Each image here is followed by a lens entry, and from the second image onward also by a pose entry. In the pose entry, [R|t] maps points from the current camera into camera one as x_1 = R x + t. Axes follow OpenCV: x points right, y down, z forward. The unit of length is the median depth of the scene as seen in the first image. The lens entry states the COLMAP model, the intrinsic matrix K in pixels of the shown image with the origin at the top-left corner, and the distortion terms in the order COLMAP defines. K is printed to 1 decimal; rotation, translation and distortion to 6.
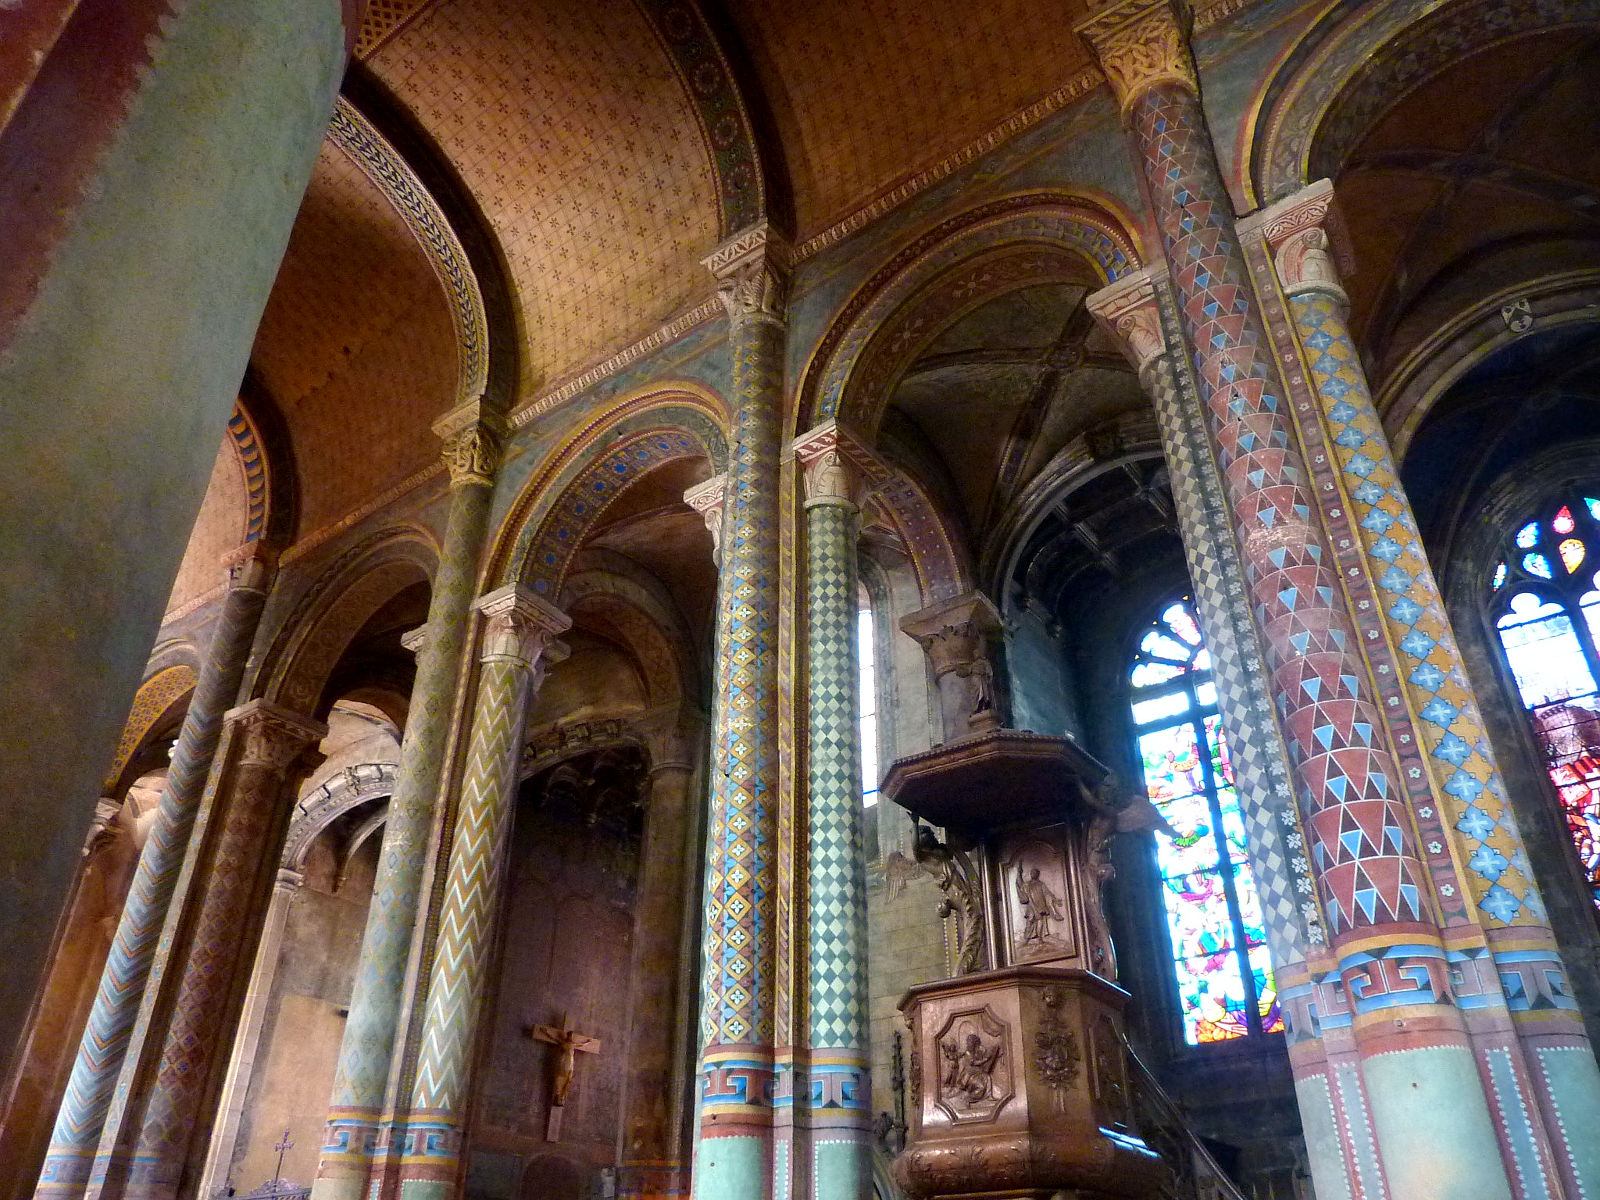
lens RADIAL K [[1193.5, 0, 807.0], [0, 1193.5, 593.9], [0, 0, 1]] dist [-0.034760, 0.005494]
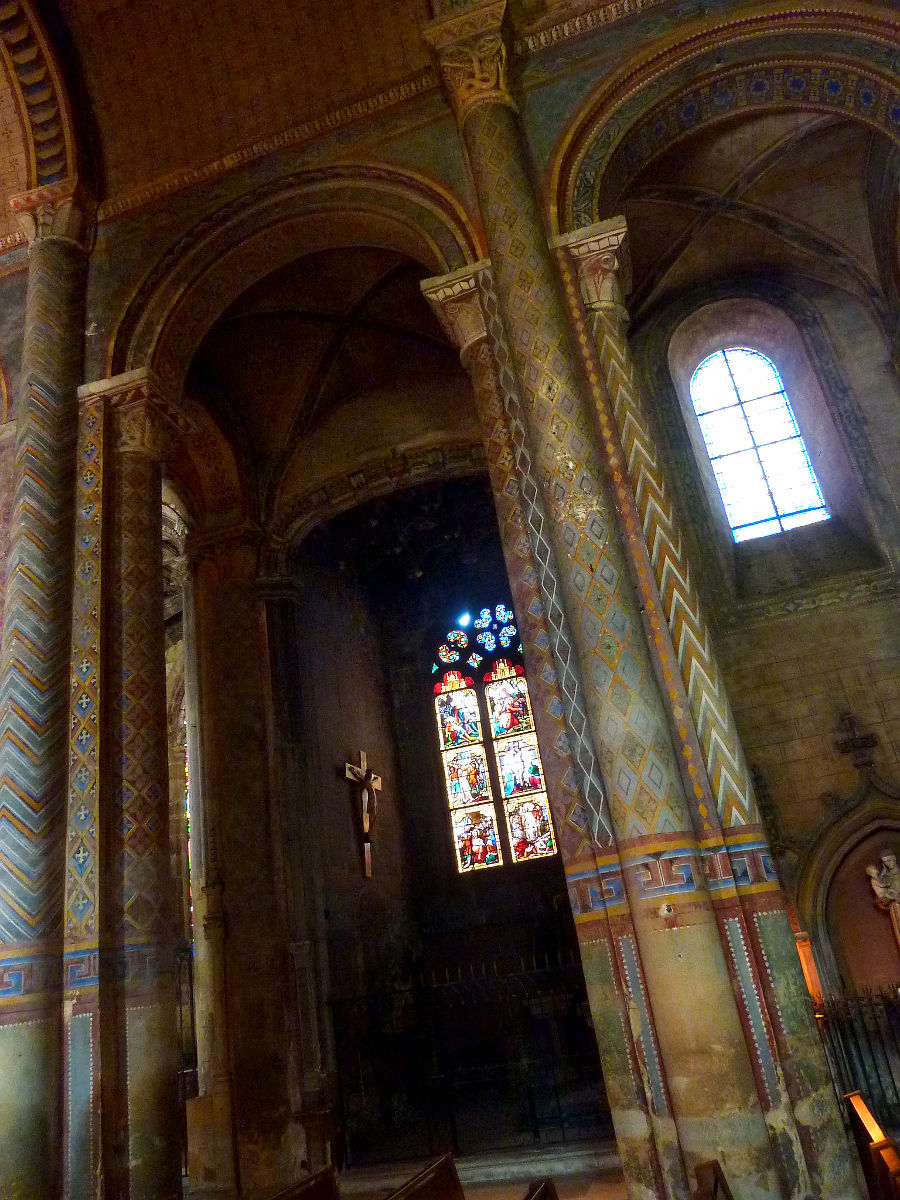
lens RADIAL K [[895.2, 0, 451.3], [0, 895.2, 605.5], [0, 0, 1]] dist [-0.034760, 0.005494]
pose [[0.933063, 0.003525, 0.359695, -0.483697], [-0.058064, 0.988315, 0.140935, 0.148305], [-0.354995, -0.152387, 0.922365, 0.369965]]
